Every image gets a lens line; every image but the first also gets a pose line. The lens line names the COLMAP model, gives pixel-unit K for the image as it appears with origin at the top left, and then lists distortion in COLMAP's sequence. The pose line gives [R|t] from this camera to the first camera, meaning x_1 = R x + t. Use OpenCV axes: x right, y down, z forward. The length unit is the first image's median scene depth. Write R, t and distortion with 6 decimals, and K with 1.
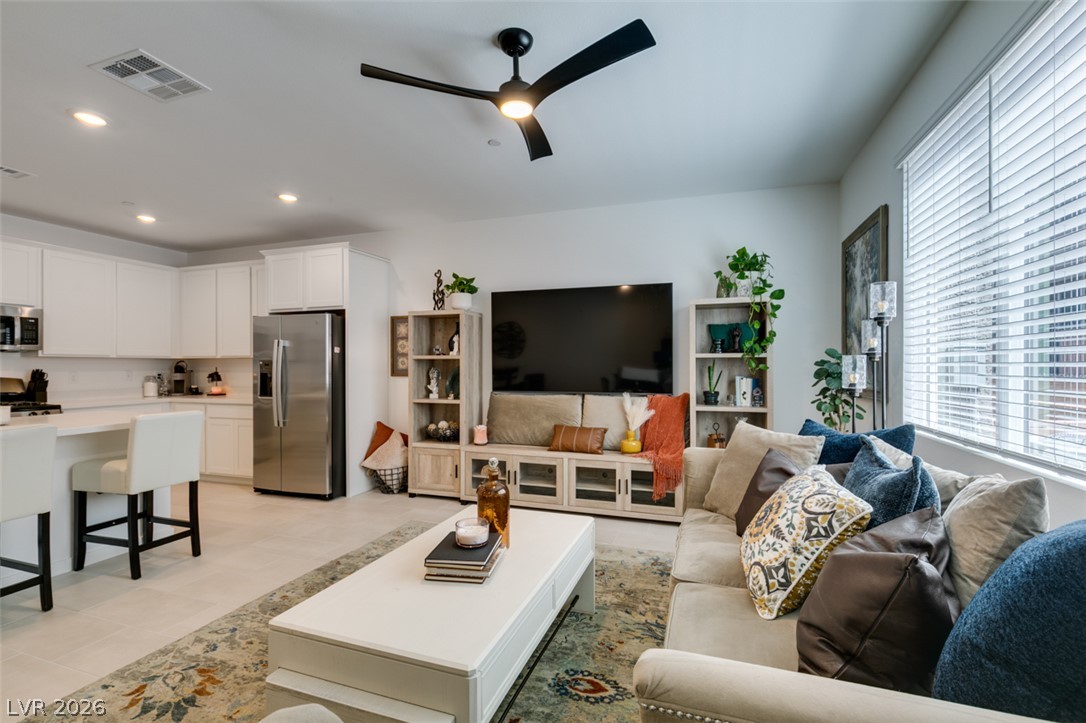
lens RADIAL K [[485.7, 0, 543.2], [0, 485.7, 364.2], [0, 0, 1]] dist [-0.000523, -0.000051]
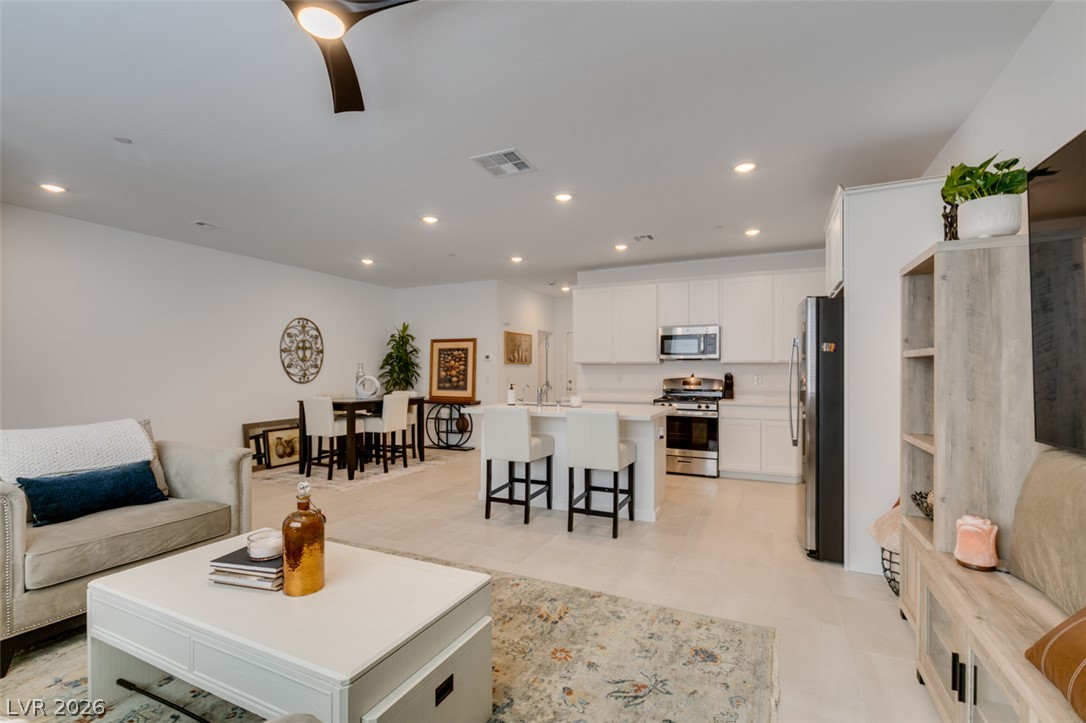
lens RADIAL K [[485.7, 0, 542.3], [0, 485.7, 371.7], [0, 0, 1]] dist [-0.000523, -0.000051]
pose [[-0.109736, 0.004145, -0.993952, 0.310070], [0.002791, 0.999989, 0.003862, 0.001262], [0.993957, -0.002351, -0.109746, 0.685205]]
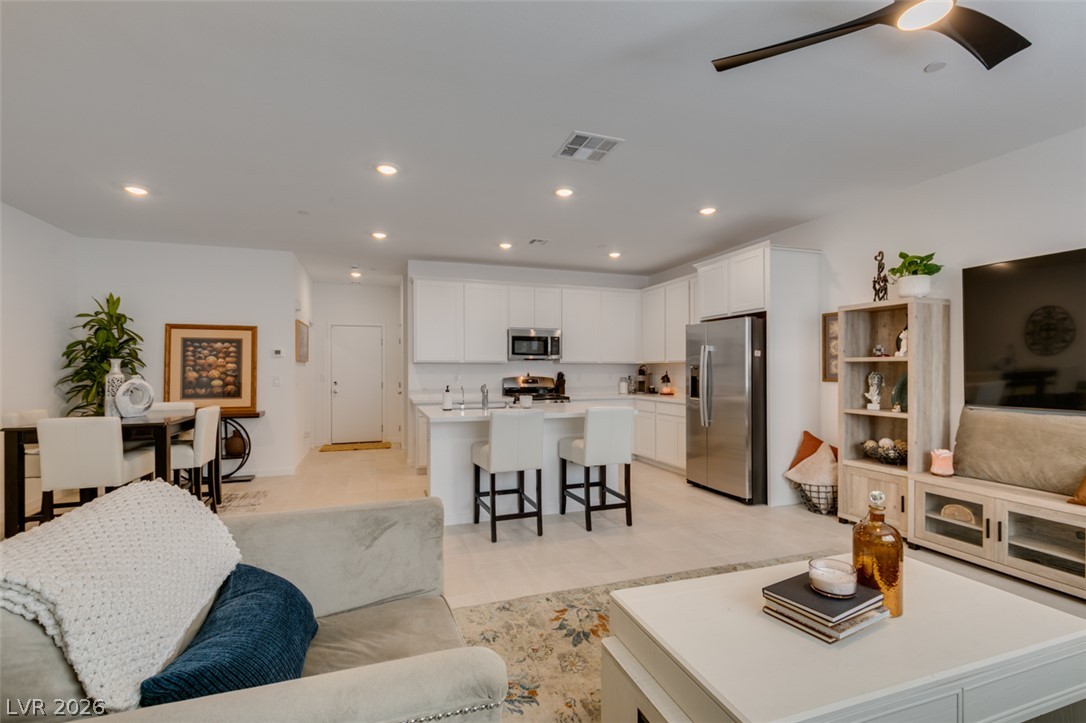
lens RADIAL K [[485.7, 0, 541.4], [0, 485.7, 370.3], [0, 0, 1]] dist [-0.000523, -0.000051]
pose [[0.618675, 0.001948, -0.785644, 0.077134], [0.002029, 0.999990, 0.004077, -0.000388], [0.785644, -0.004117, 0.618665, 0.052260]]
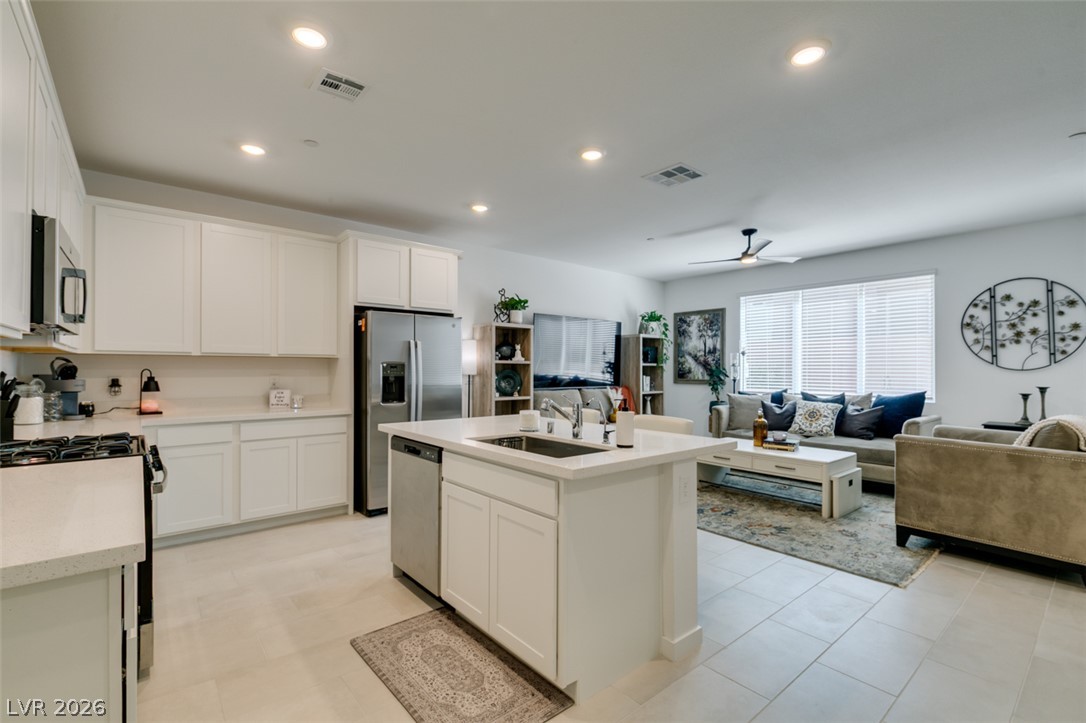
lens RADIAL K [[485.7, 0, 542.1], [0, 485.7, 366.0], [0, 0, 1]] dist [-0.000523, -0.000051]
pose [[0.514920, 0.010332, 0.857176, -1.243131], [-0.007430, 0.999944, -0.007589, 0.004089], [-0.857206, -0.002461, 0.514968, 0.315048]]
